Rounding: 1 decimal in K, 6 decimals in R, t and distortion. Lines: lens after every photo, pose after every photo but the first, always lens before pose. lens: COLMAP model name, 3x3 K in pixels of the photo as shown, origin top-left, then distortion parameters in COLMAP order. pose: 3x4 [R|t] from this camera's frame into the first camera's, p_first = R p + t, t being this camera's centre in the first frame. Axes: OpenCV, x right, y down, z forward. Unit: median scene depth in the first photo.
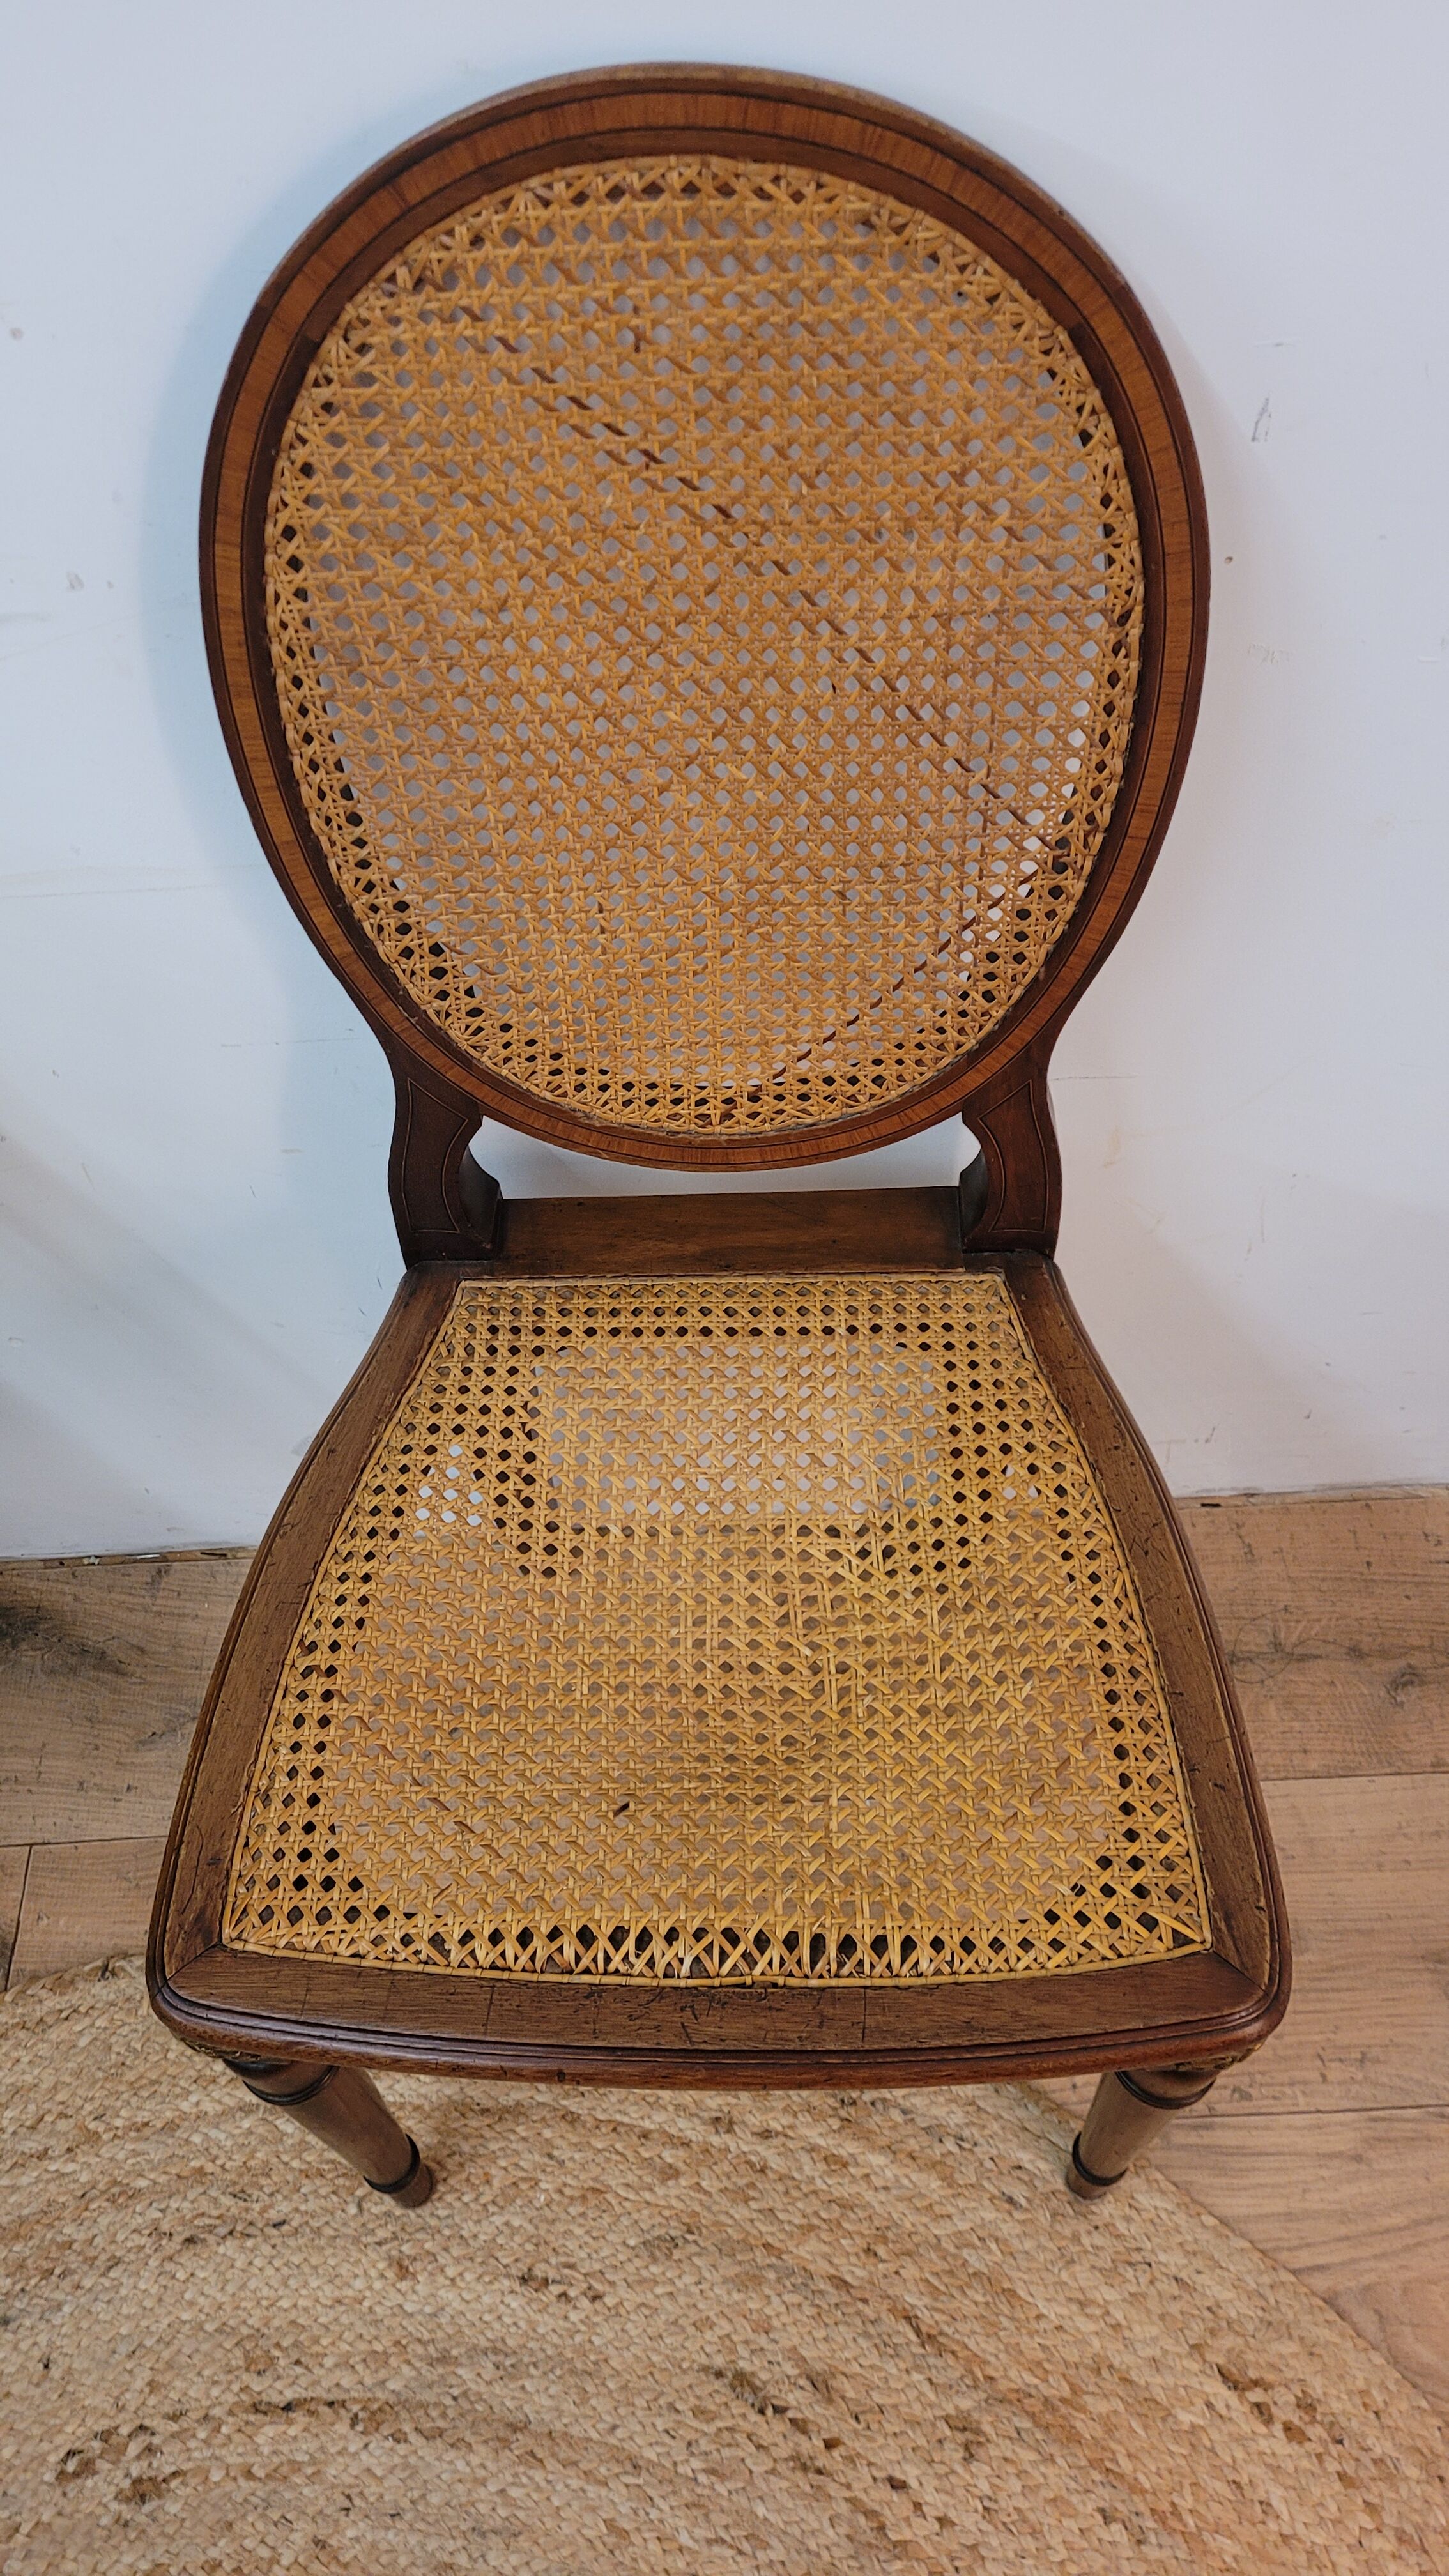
lens RADIAL K [[1969.4, 0, 710.0], [0, 1969.4, 1294.5], [0, 0, 1]] dist [0.062429, -0.066911]
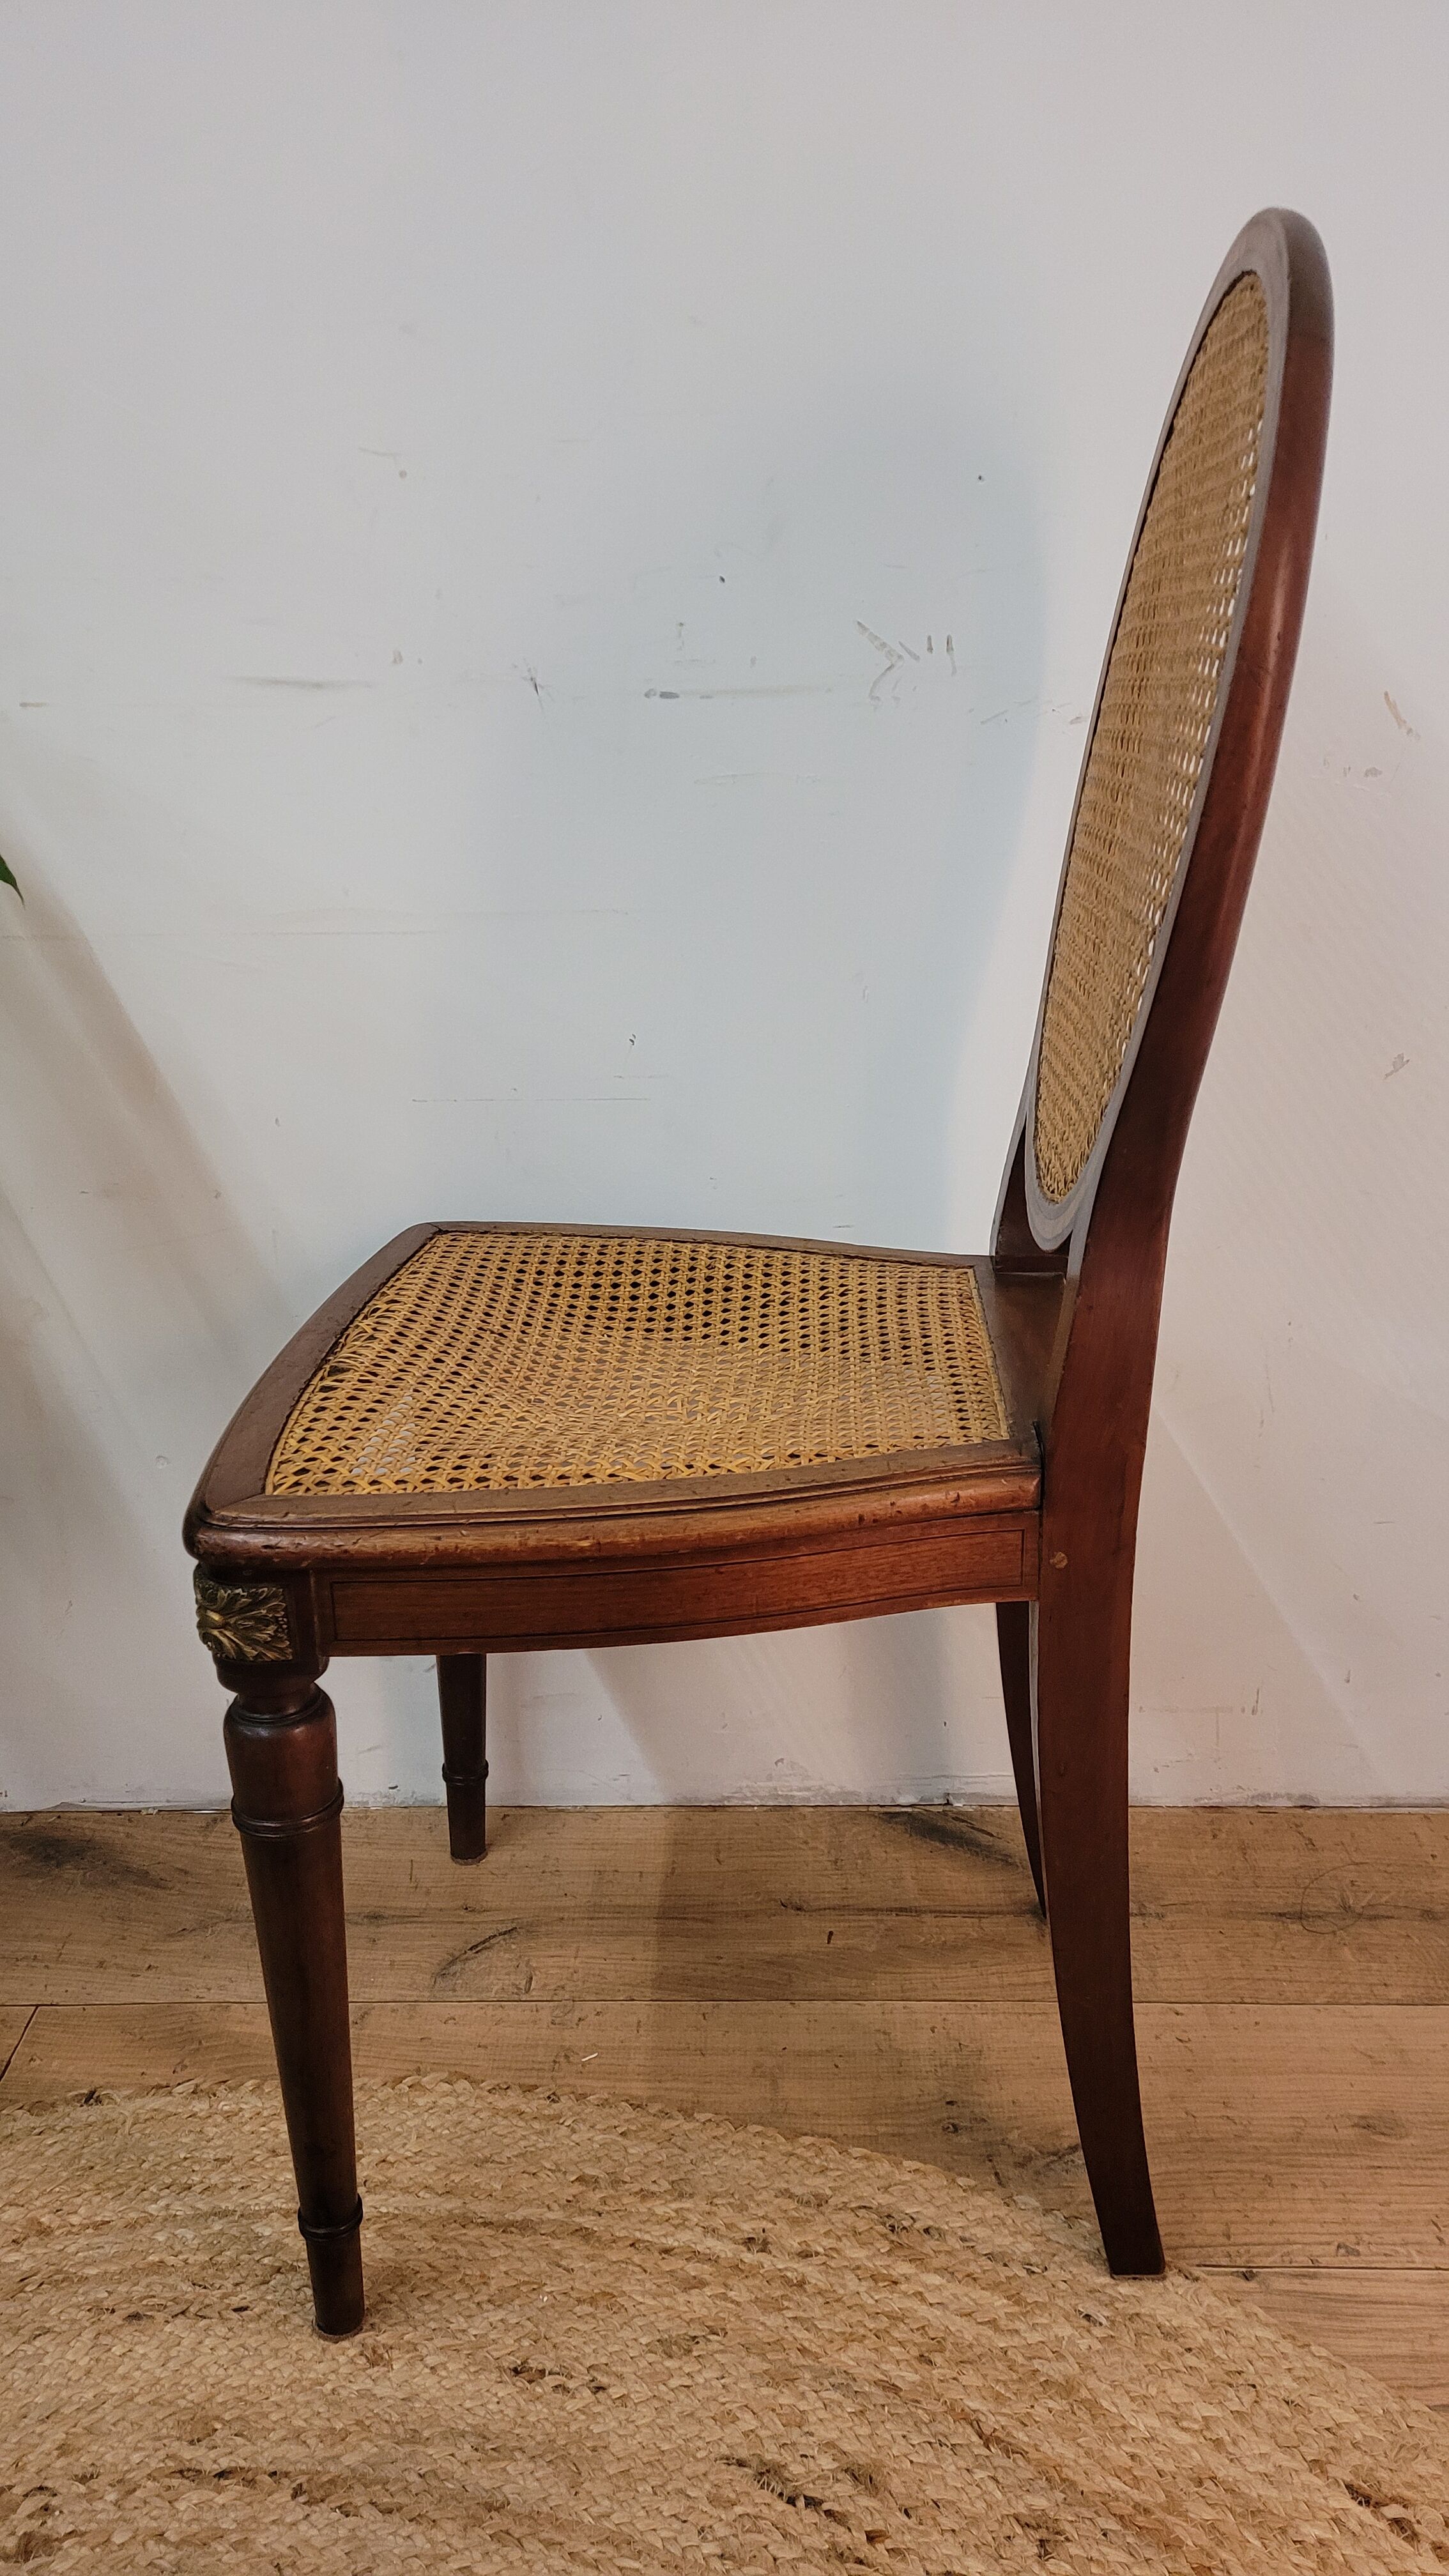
lens RADIAL K [[1969.4, 0, 721.6], [0, 1969.4, 1303.0], [0, 0, 1]] dist [0.062429, -0.066911]
pose [[0.998099, 0.046951, -0.039920, 0.007903], [-0.061402, 0.813053, -0.578943, 0.704050], [0.005275, 0.580294, 0.814390, 0.046382]]
